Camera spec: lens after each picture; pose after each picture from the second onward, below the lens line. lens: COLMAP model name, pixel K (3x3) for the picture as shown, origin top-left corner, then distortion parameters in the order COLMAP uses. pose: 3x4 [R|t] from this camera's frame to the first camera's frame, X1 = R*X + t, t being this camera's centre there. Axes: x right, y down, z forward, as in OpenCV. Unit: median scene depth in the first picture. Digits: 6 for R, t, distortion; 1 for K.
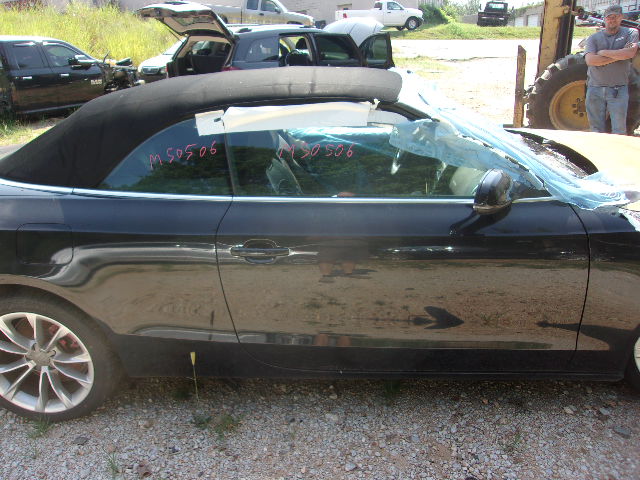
lens RADIAL K [[497.2, 0, 319.6], [0, 497.2, 240.4], [0, 0, 1]] dist [-0.010871, 0.027562]
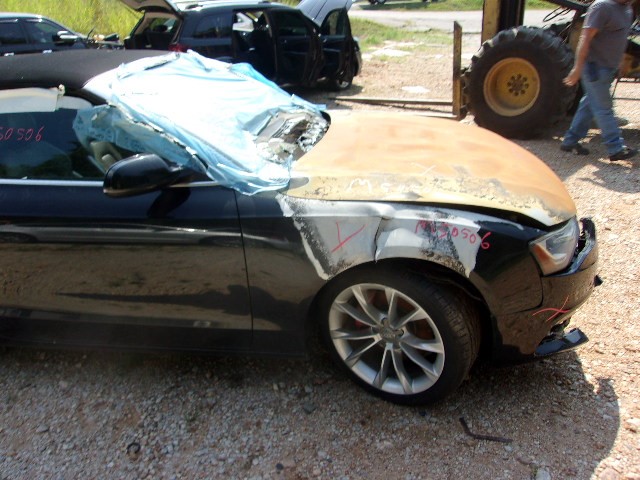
lens RADIAL K [[497.2, 0, 278.9], [0, 497.2, 240.7], [0, 0, 1]] dist [-0.010871, 0.027562]
pose [[0.997613, 0.022349, -0.065330, 0.581734], [-0.019349, 0.998745, 0.046205, -0.012774], [0.066281, -0.044831, 0.996793, -0.025699]]
